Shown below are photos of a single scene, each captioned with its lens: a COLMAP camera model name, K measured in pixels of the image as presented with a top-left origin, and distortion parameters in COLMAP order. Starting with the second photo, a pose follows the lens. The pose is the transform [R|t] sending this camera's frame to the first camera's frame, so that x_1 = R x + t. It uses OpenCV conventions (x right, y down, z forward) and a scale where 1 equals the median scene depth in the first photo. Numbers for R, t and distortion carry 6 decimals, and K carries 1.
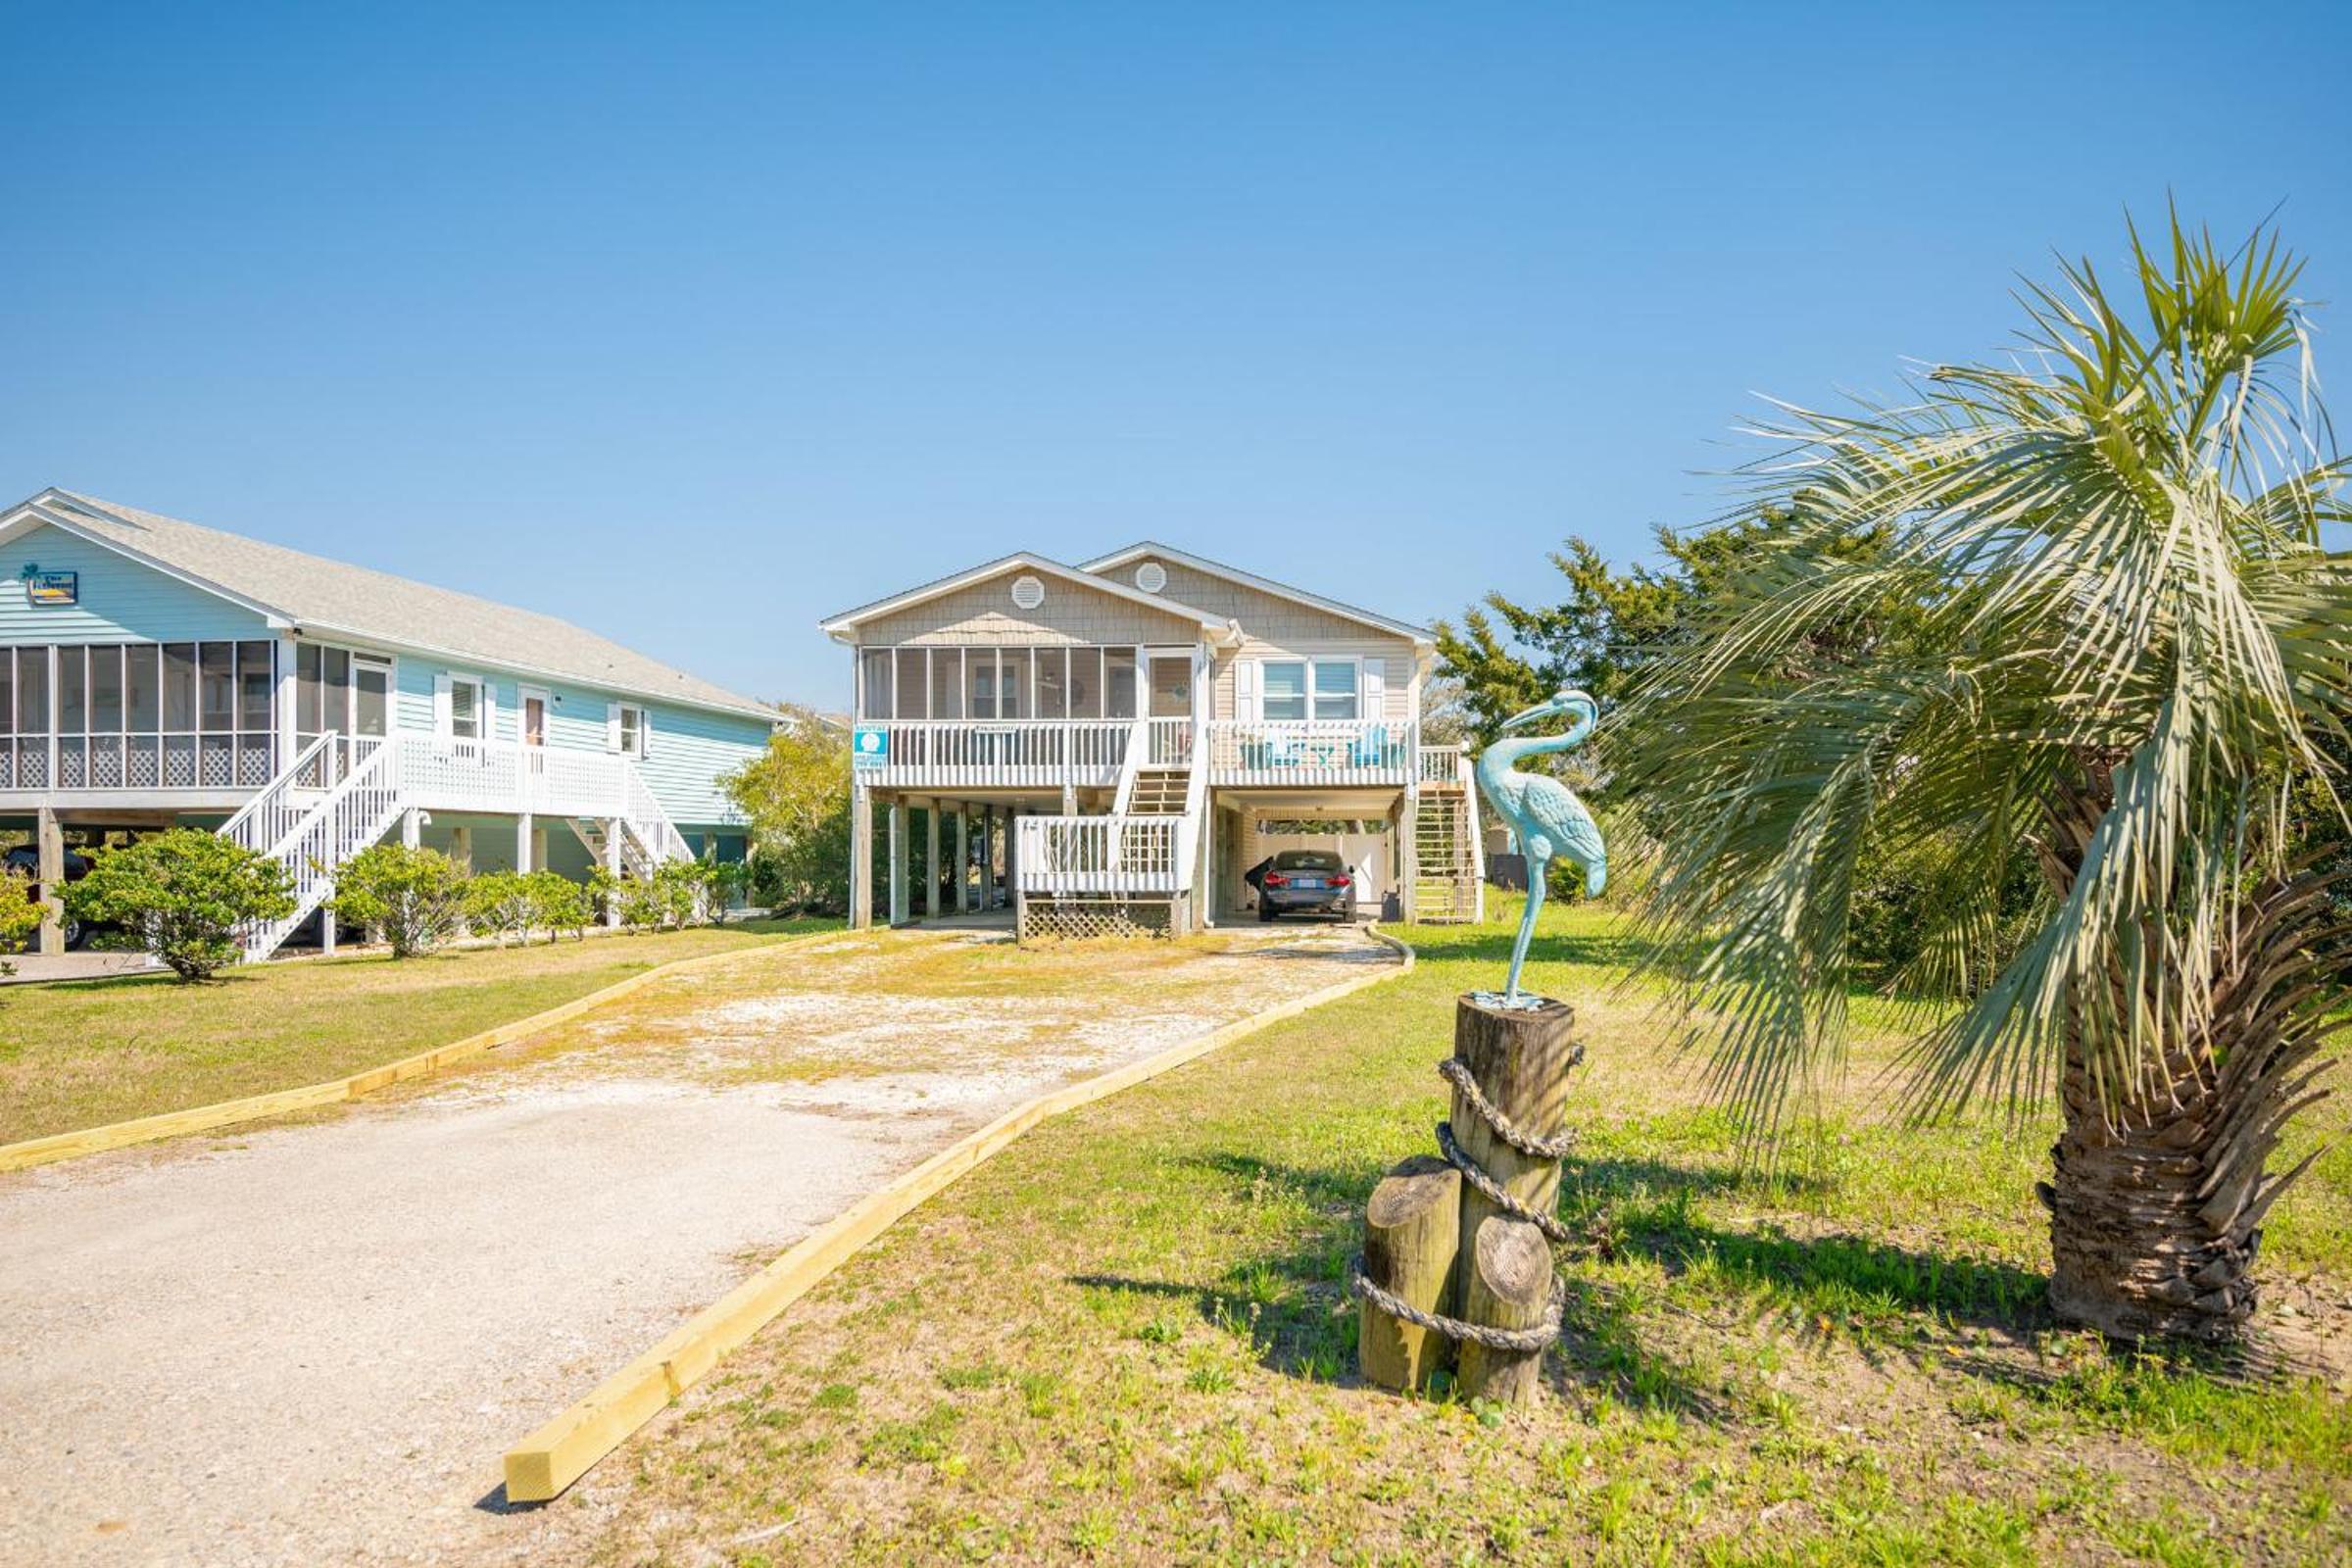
lens RADIAL K [[1657.4, 0, 1243.1], [0, 1657.4, 848.6], [0, 0, 1]] dist [0.000198, 0.001992]
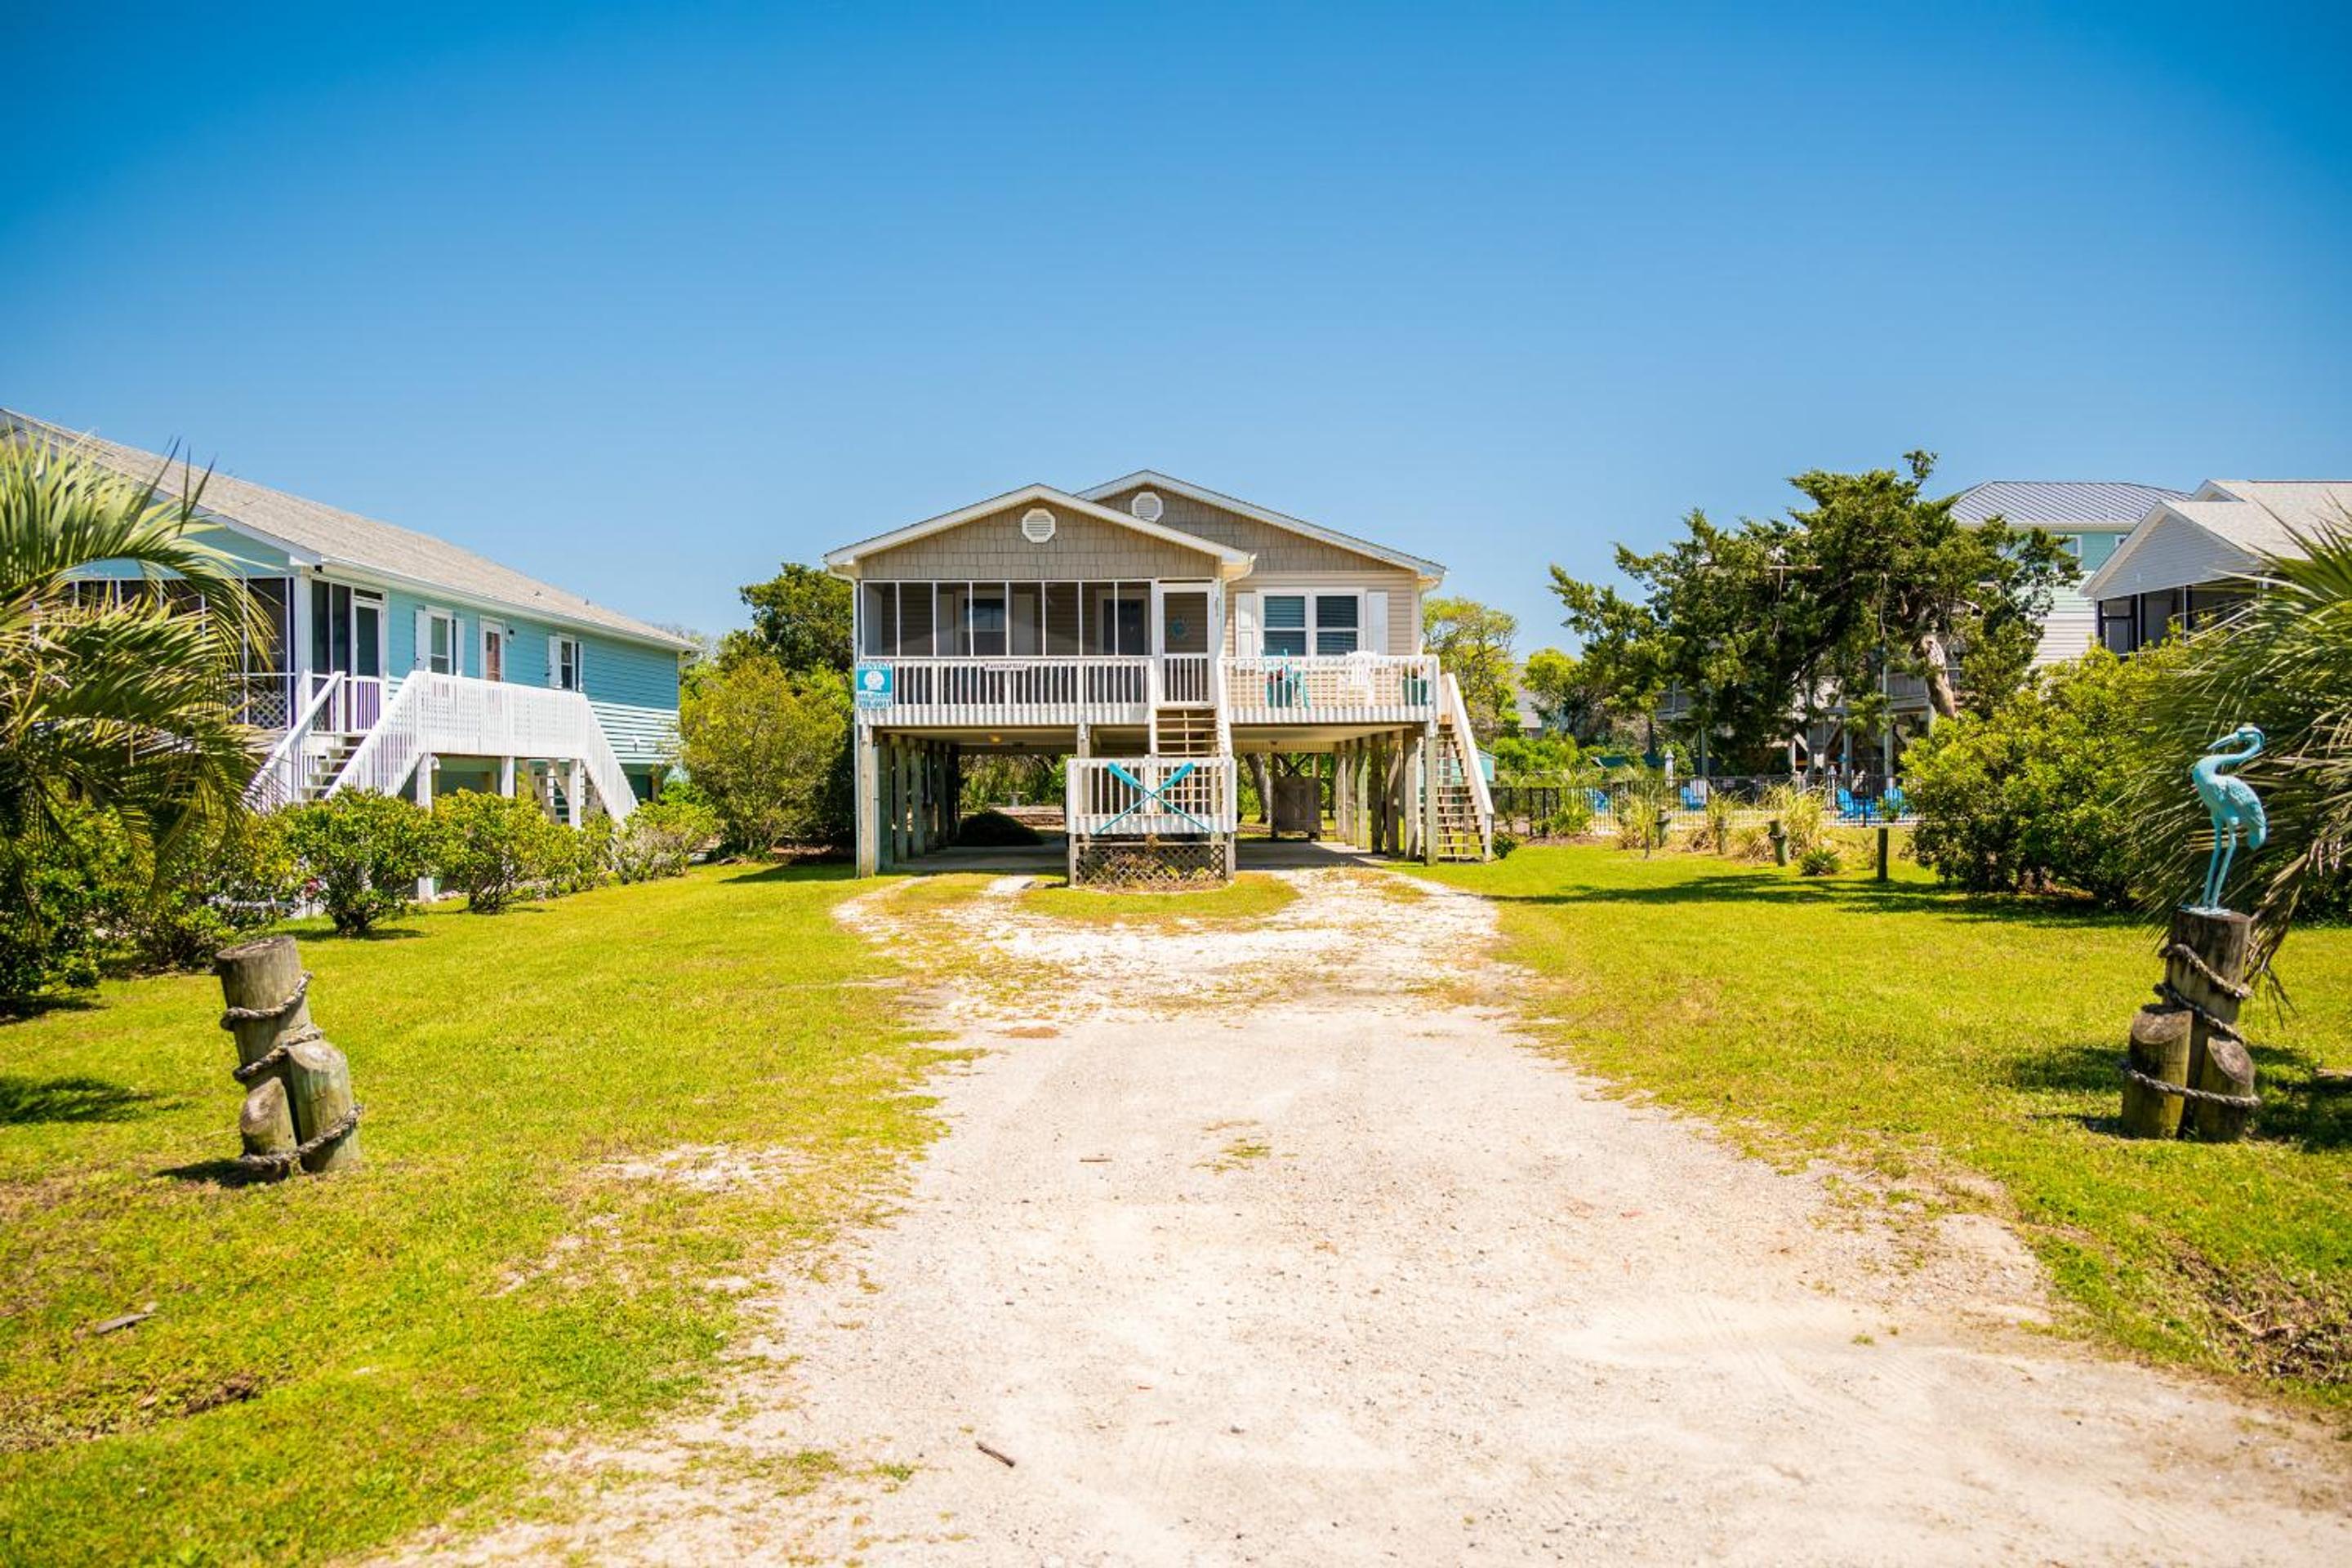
lens RADIAL K [[1926.1, 0, 1165.0], [0, 1926.1, 789.5], [0, 0, 1]] dist [0.031368, -0.009116]
pose [[0.995849, -0.007461, 0.090713, -0.159605], [0.006845, 0.999951, 0.007096, -0.007678], [-0.090762, -0.006445, 0.995852, -0.128629]]
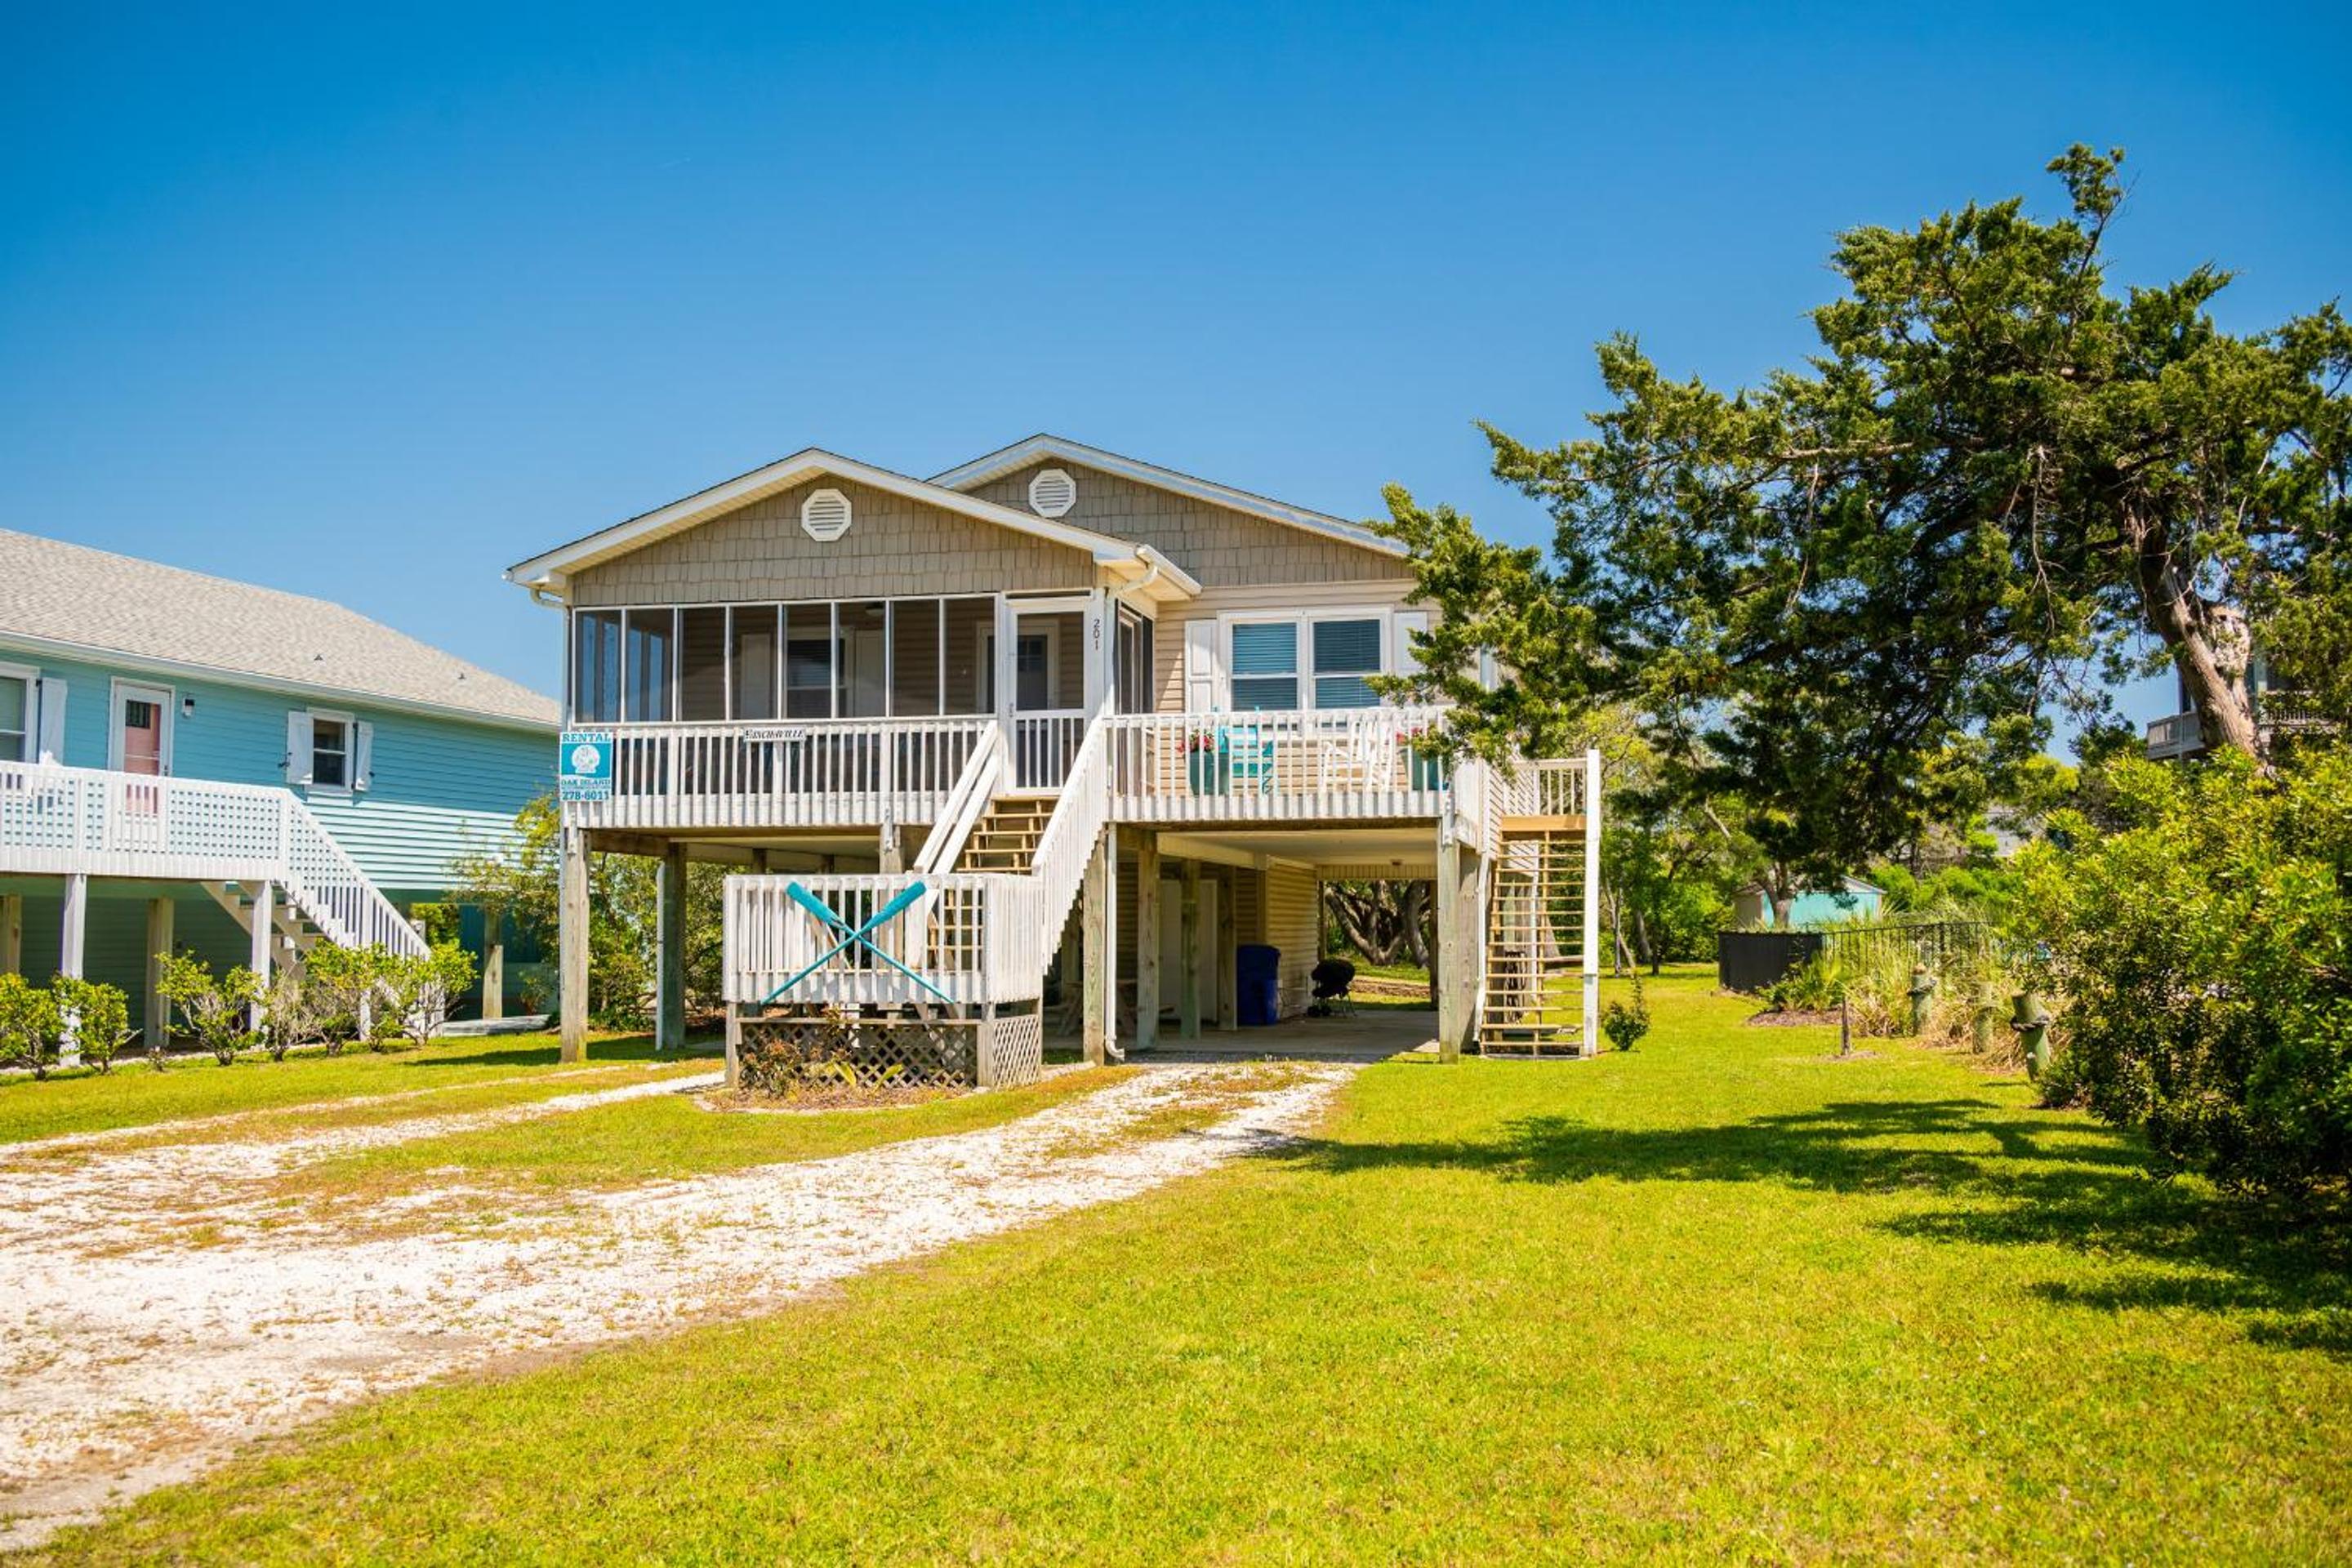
lens RADIAL K [[2092.4, 0, 1176.0], [0, 2092.4, 784.0], [0, 0, 1]] dist [-0.005936, -0.004039]
pose [[0.987976, -0.010700, -0.154238, 0.119226], [0.000630, 0.997873, -0.065187, -0.002855], [0.154608, 0.064306, 0.985881, 0.253997]]
